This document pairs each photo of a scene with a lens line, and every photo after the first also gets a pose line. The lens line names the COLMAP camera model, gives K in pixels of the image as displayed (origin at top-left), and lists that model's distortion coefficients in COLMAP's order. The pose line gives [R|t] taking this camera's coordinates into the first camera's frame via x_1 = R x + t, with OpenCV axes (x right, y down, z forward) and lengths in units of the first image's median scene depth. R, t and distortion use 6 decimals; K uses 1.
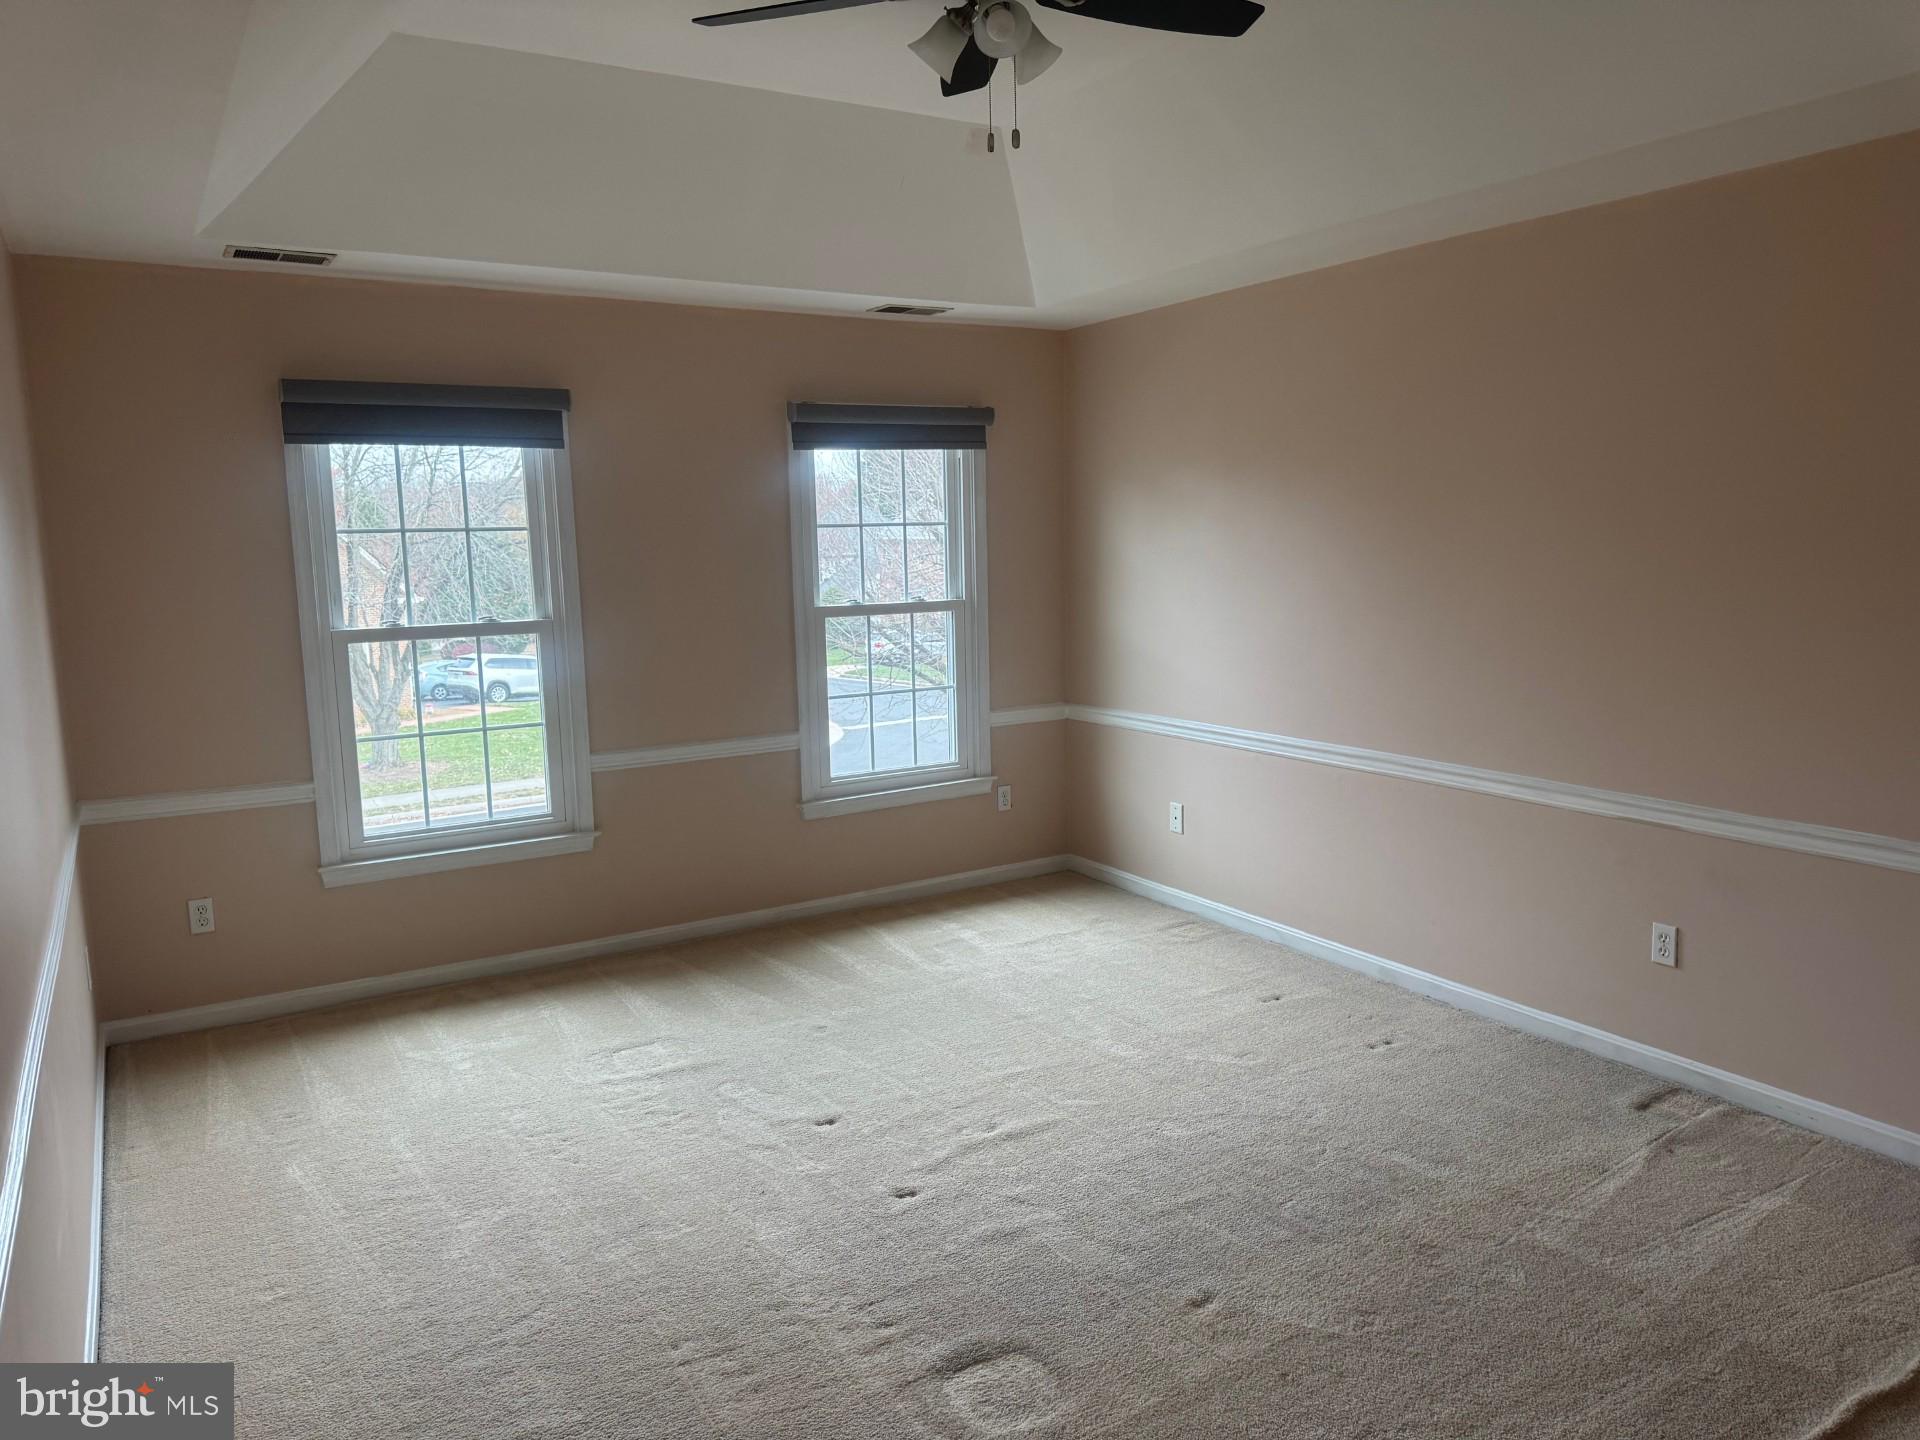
lens RADIAL K [[1348.8, 0, 957.4], [0, 1348.8, 713.4], [0, 0, 1]] dist [0.055662, -0.061416]
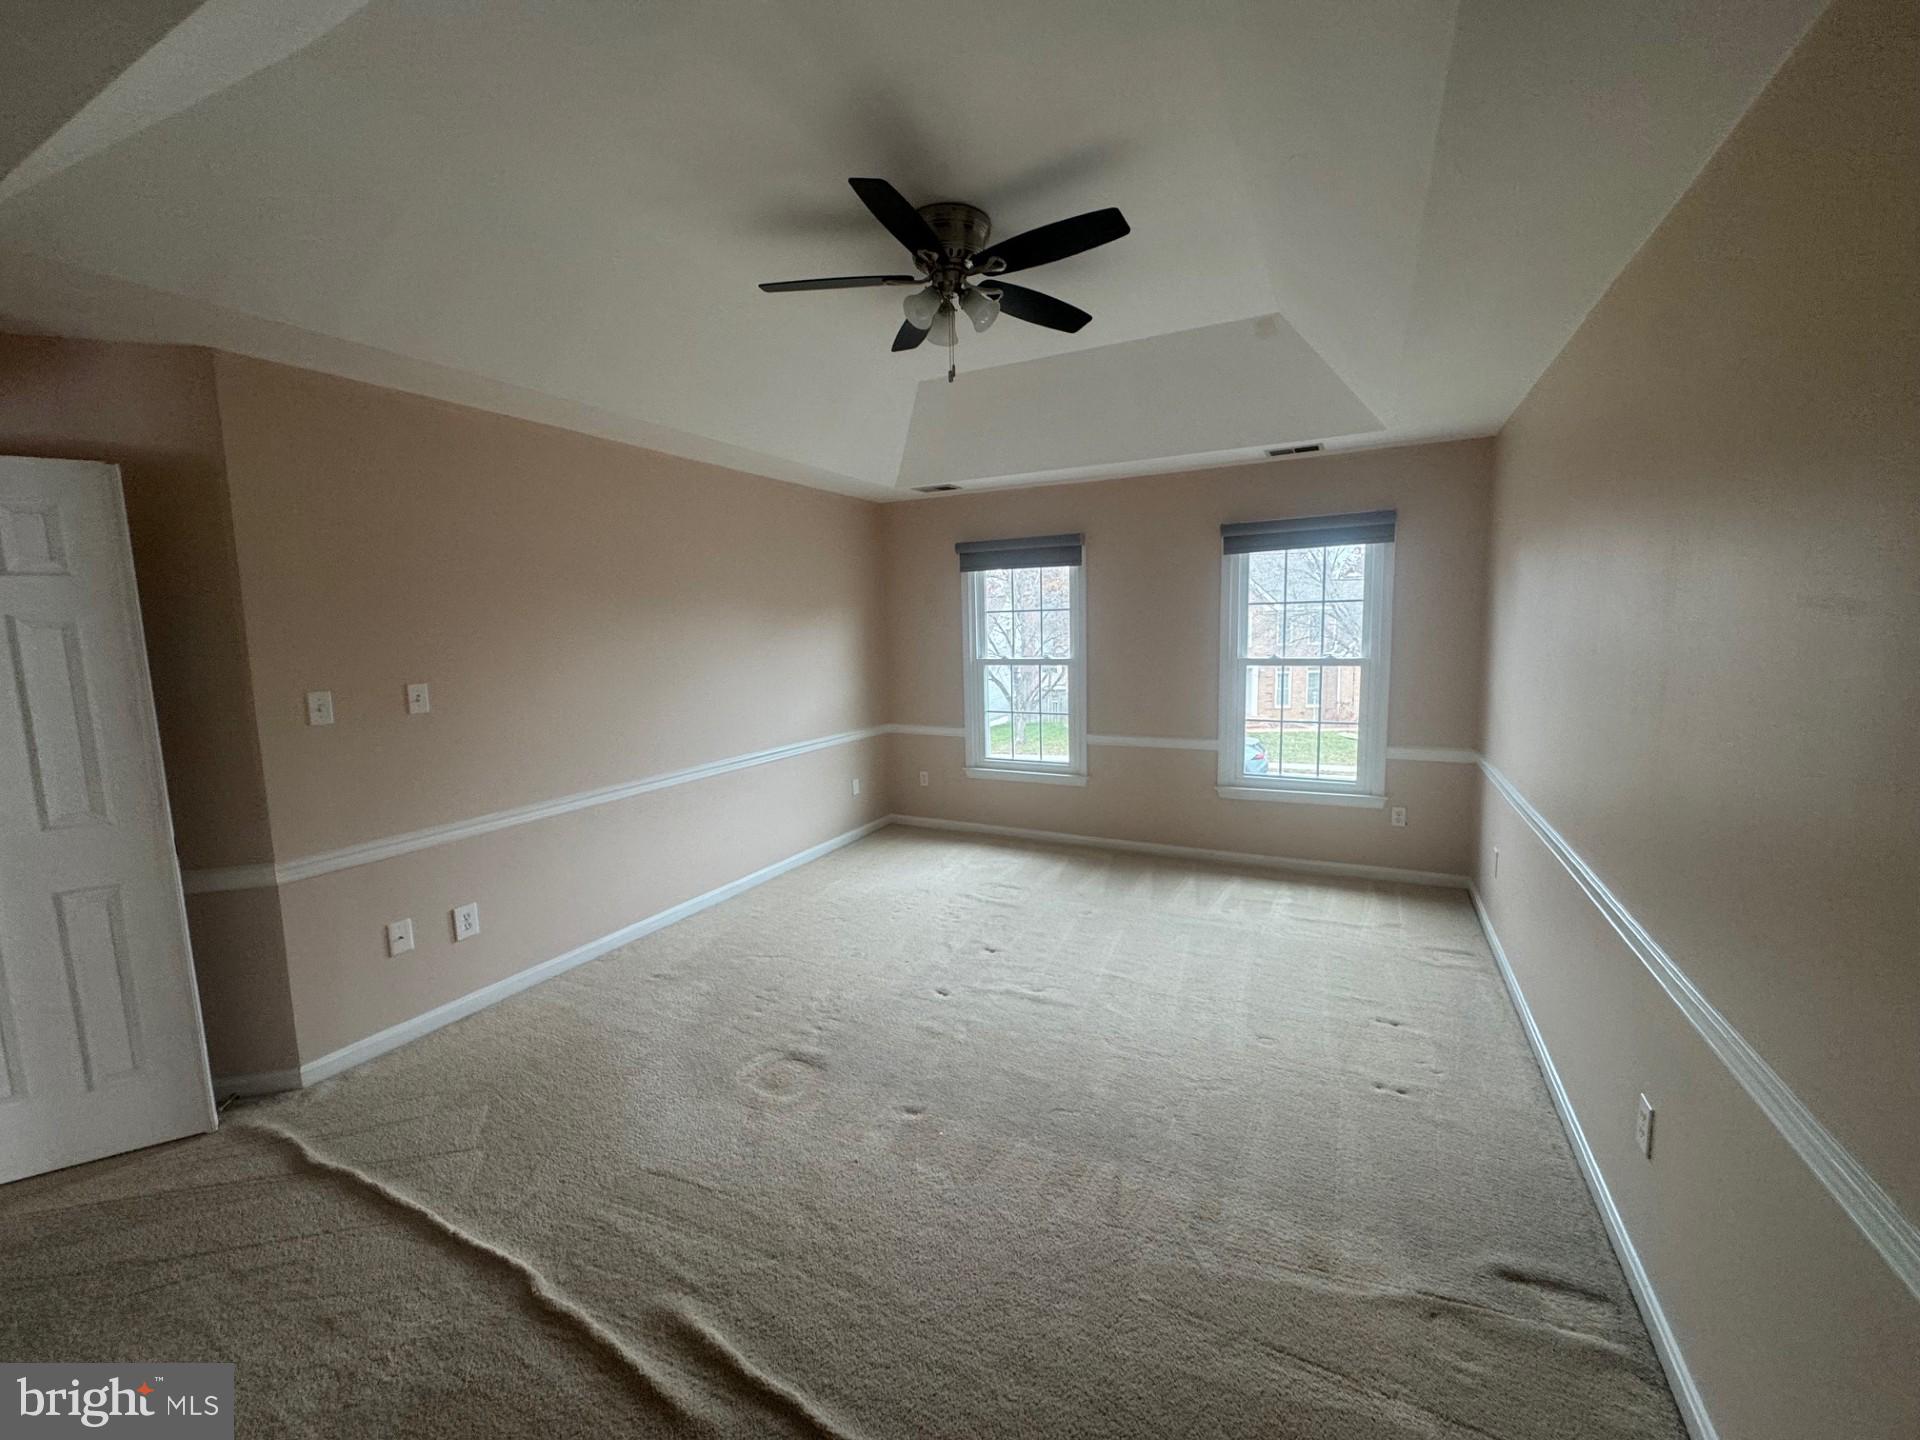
lens RADIAL K [[769.5, 0, 958.9], [0, 769.5, 724.6], [0, 0, 1]] dist [-0.003398, -0.000303]
pose [[0.520938, 0.123119, -0.844669, 0.506492], [-0.099053, 0.991577, 0.083443, -0.050968], [0.847828, 0.040198, 0.528746, 0.311845]]
